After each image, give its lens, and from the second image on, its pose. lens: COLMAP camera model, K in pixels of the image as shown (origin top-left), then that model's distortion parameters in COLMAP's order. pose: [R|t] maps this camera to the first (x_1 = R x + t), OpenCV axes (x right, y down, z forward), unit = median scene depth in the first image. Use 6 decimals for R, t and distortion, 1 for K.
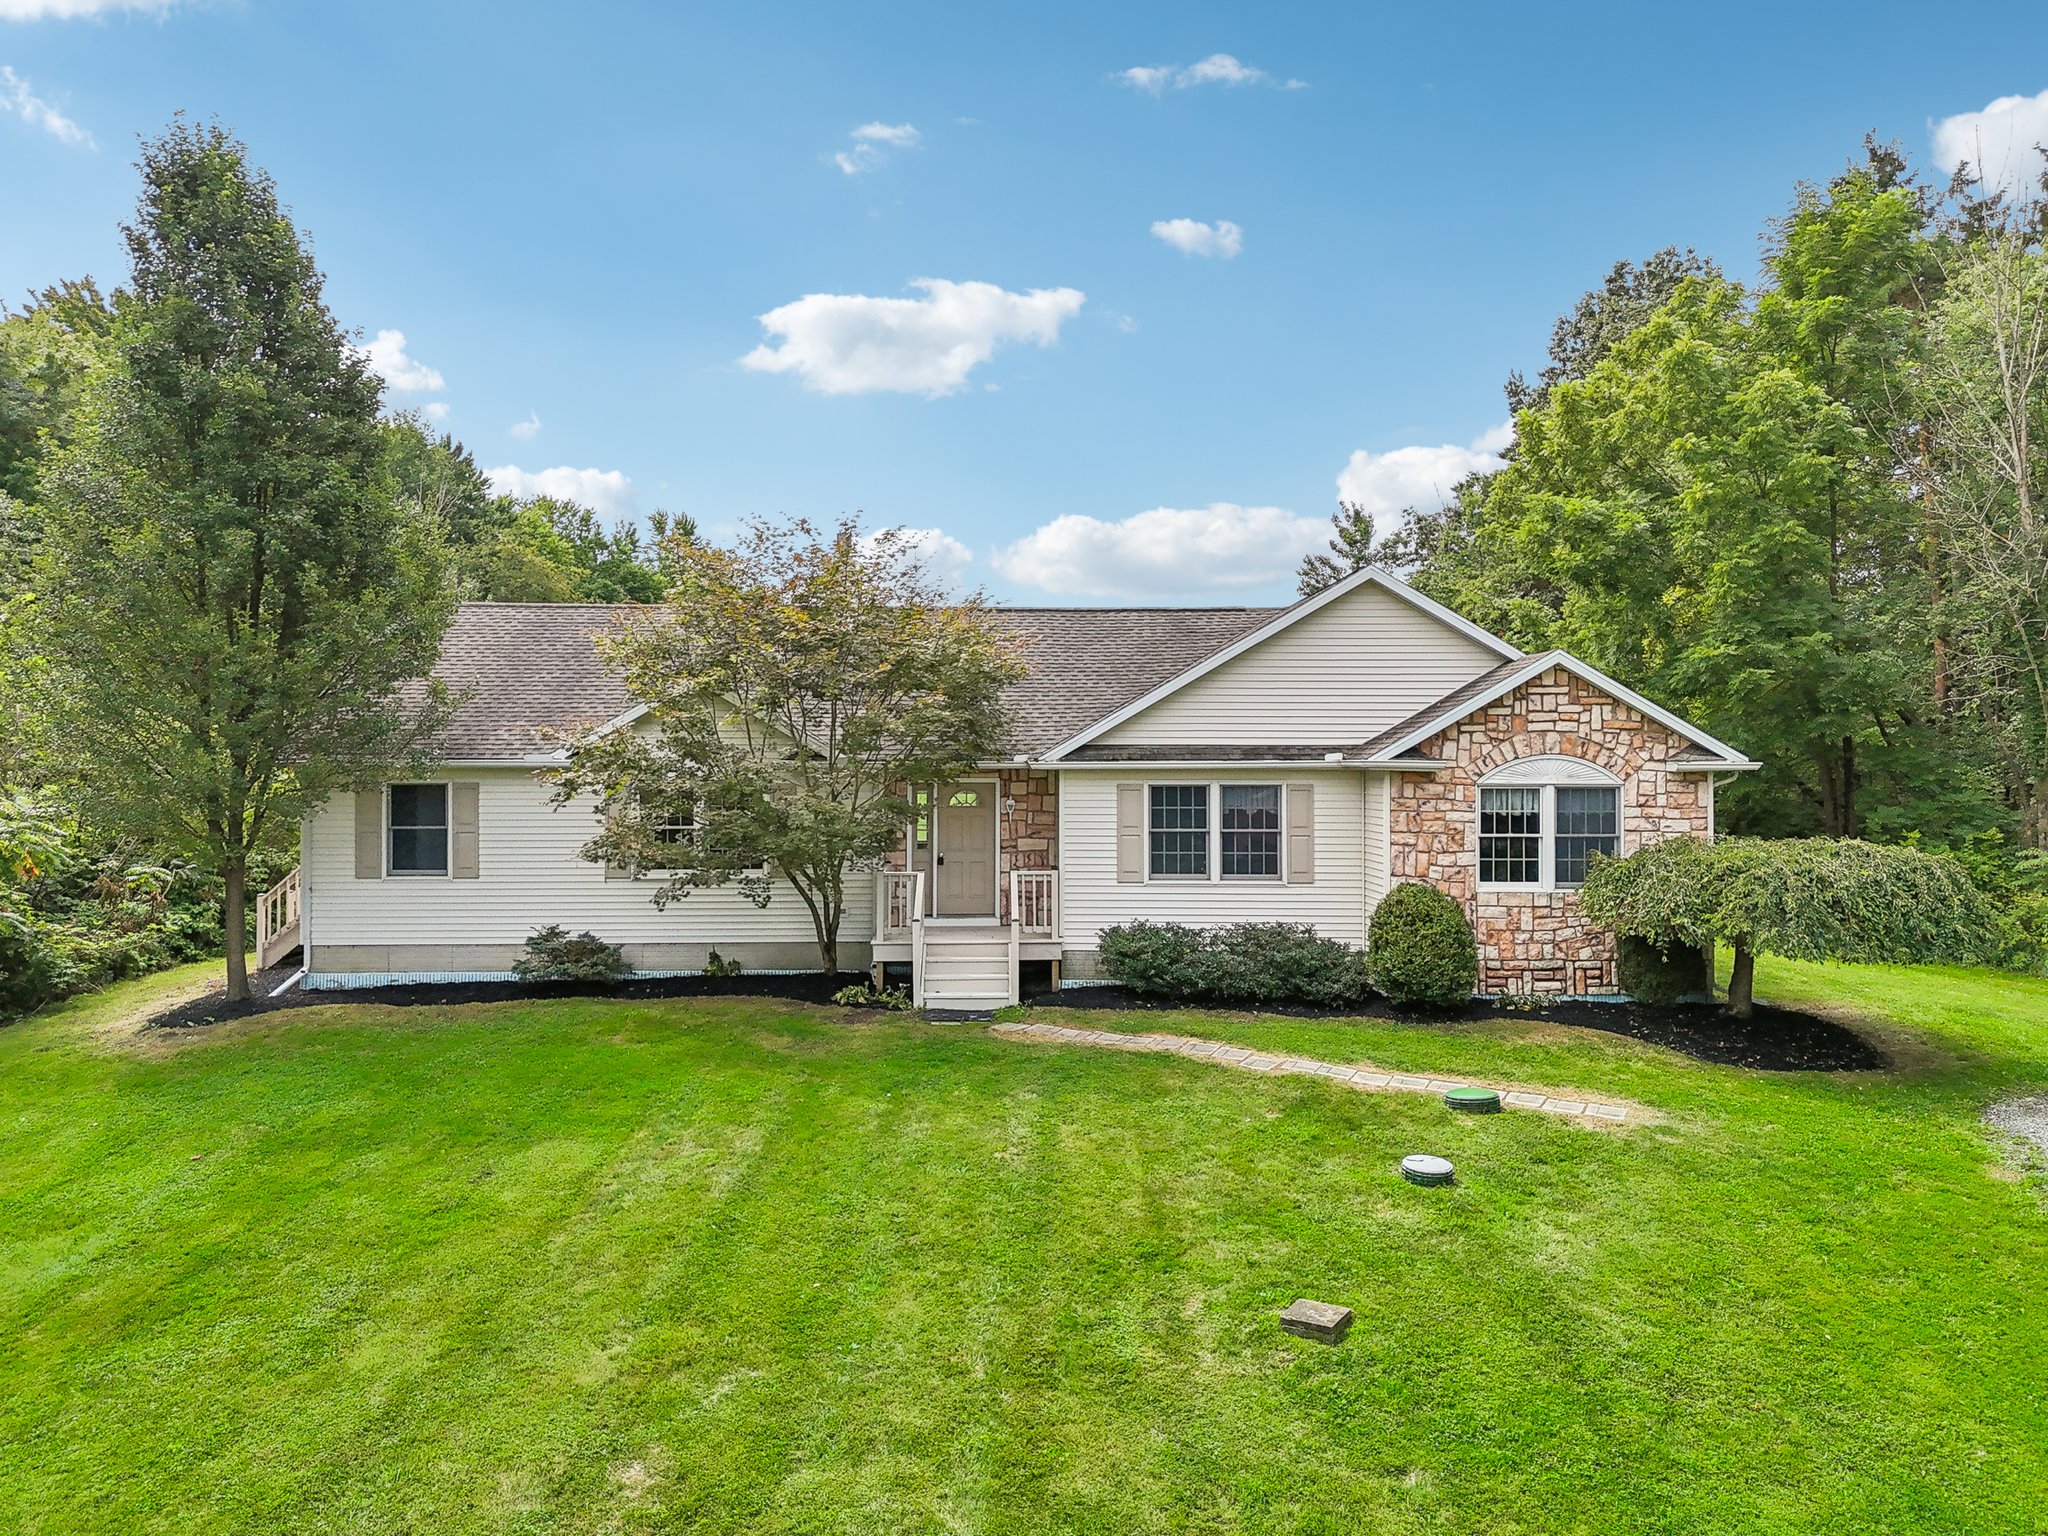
lens RADIAL K [[1565.6, 0, 1023.0], [0, 1565.6, 770.0], [0, 0, 1]] dist [0.045474, -0.031574]
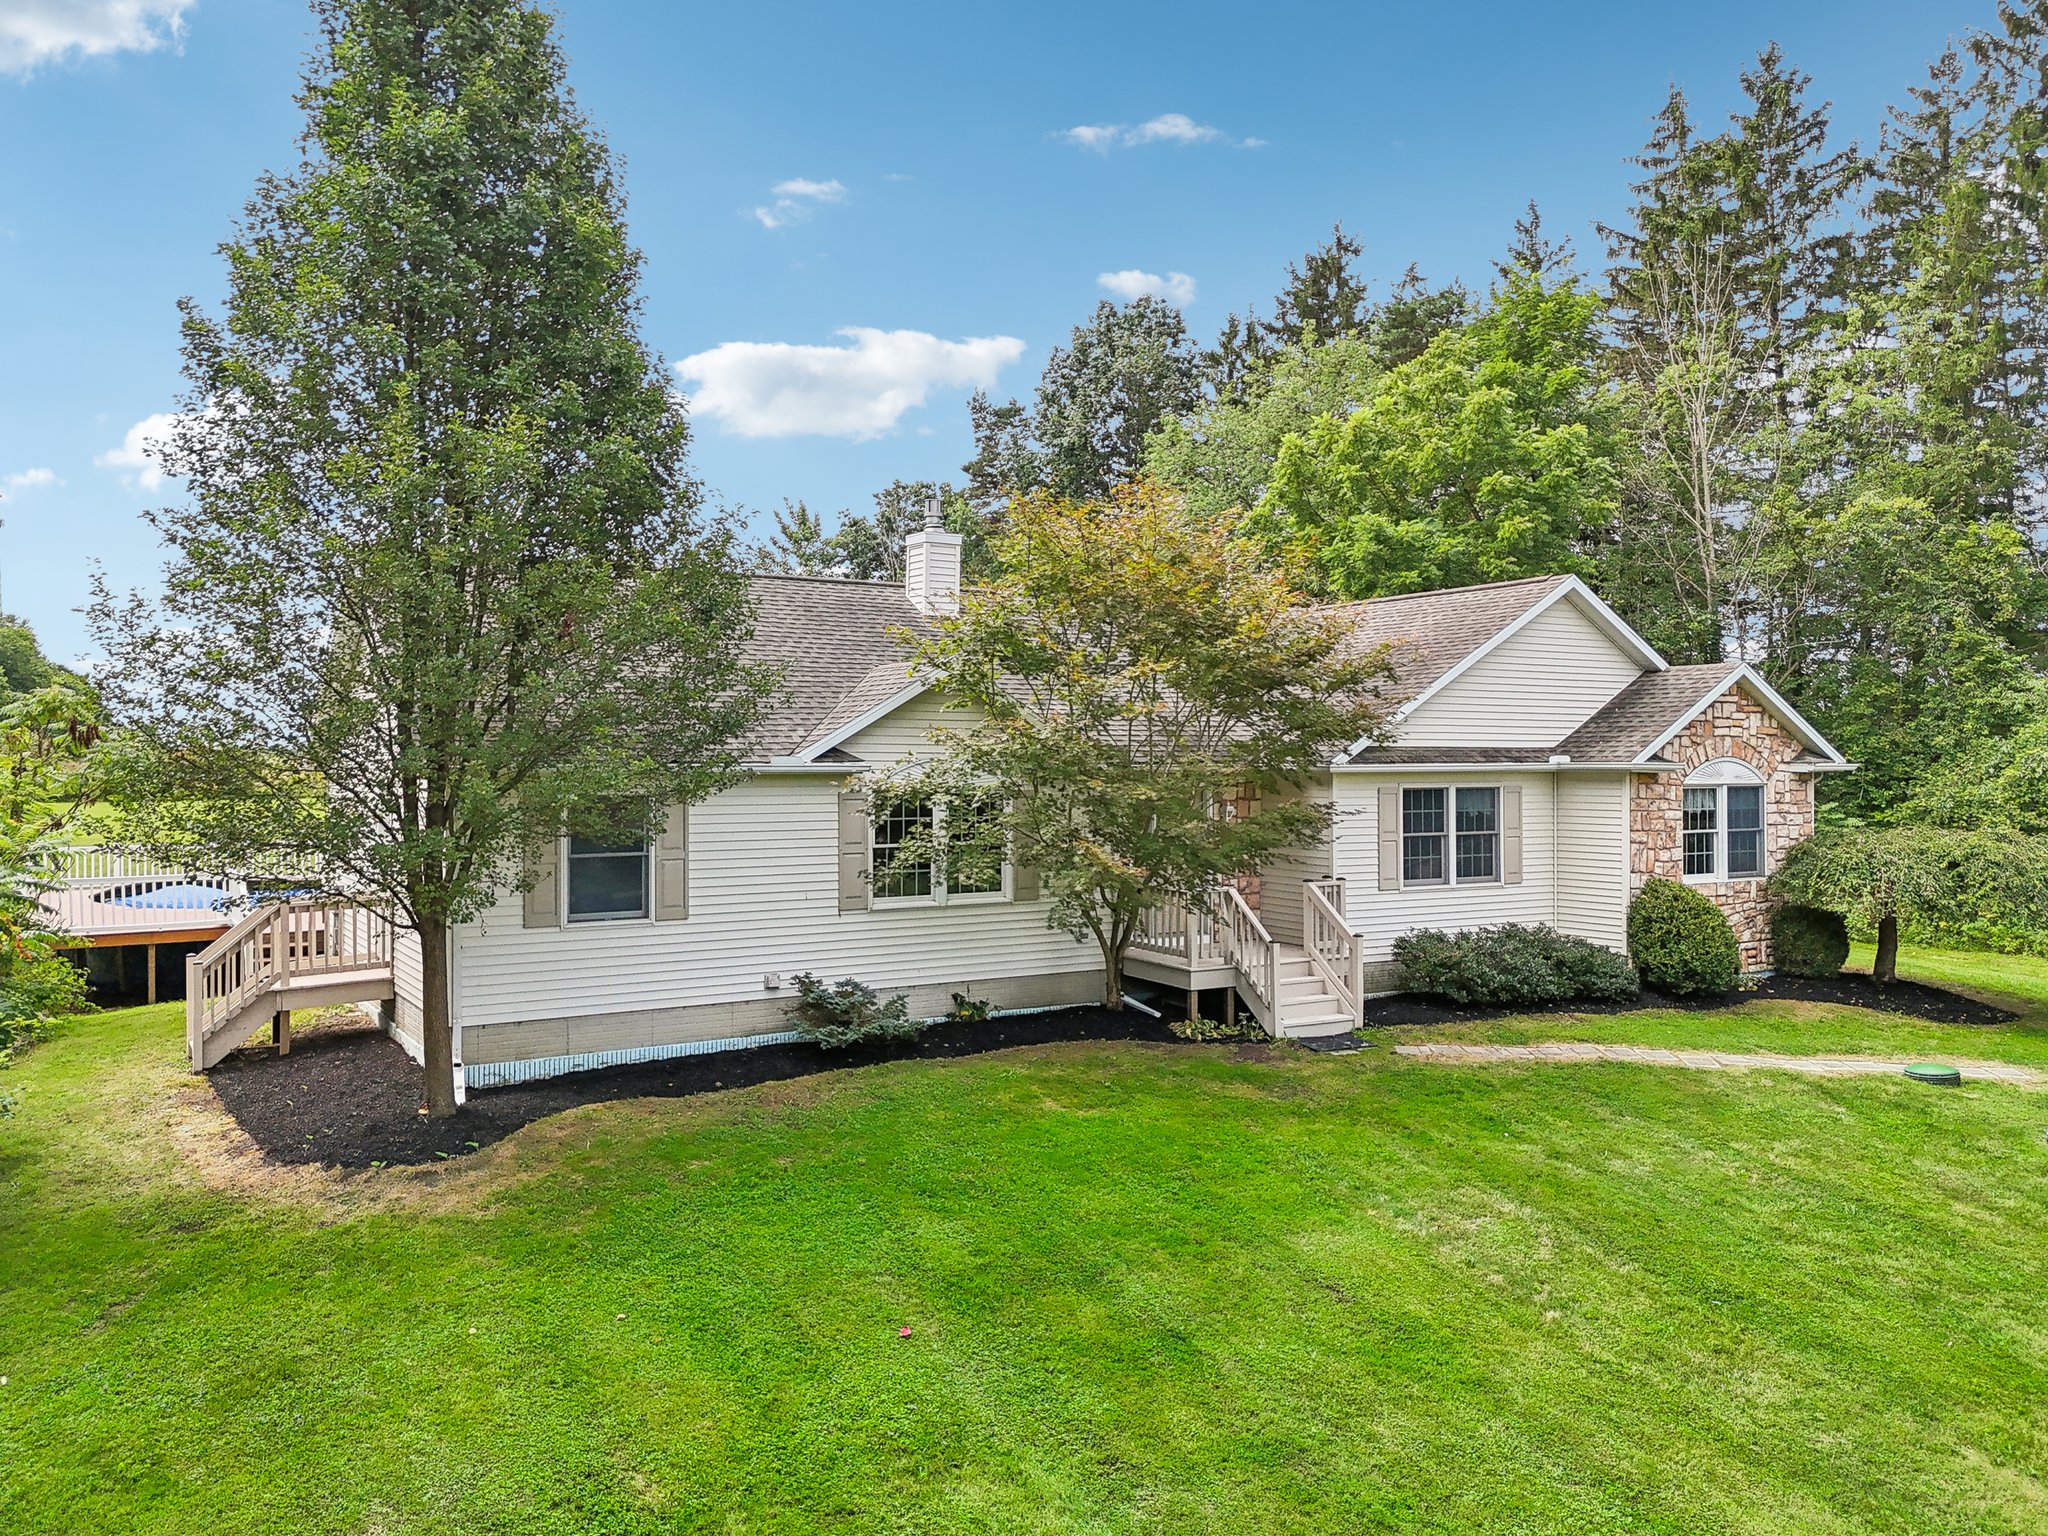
lens RADIAL K [[1565.6, 0, 1039.4], [0, 1565.6, 772.8], [0, 0, 1]] dist [0.045474, -0.031574]
pose [[0.861195, -0.003671, 0.508262, -0.639721], [0.002774, 0.999993, 0.002523, -0.002982], [-0.508268, -0.000762, 0.861199, 0.292792]]
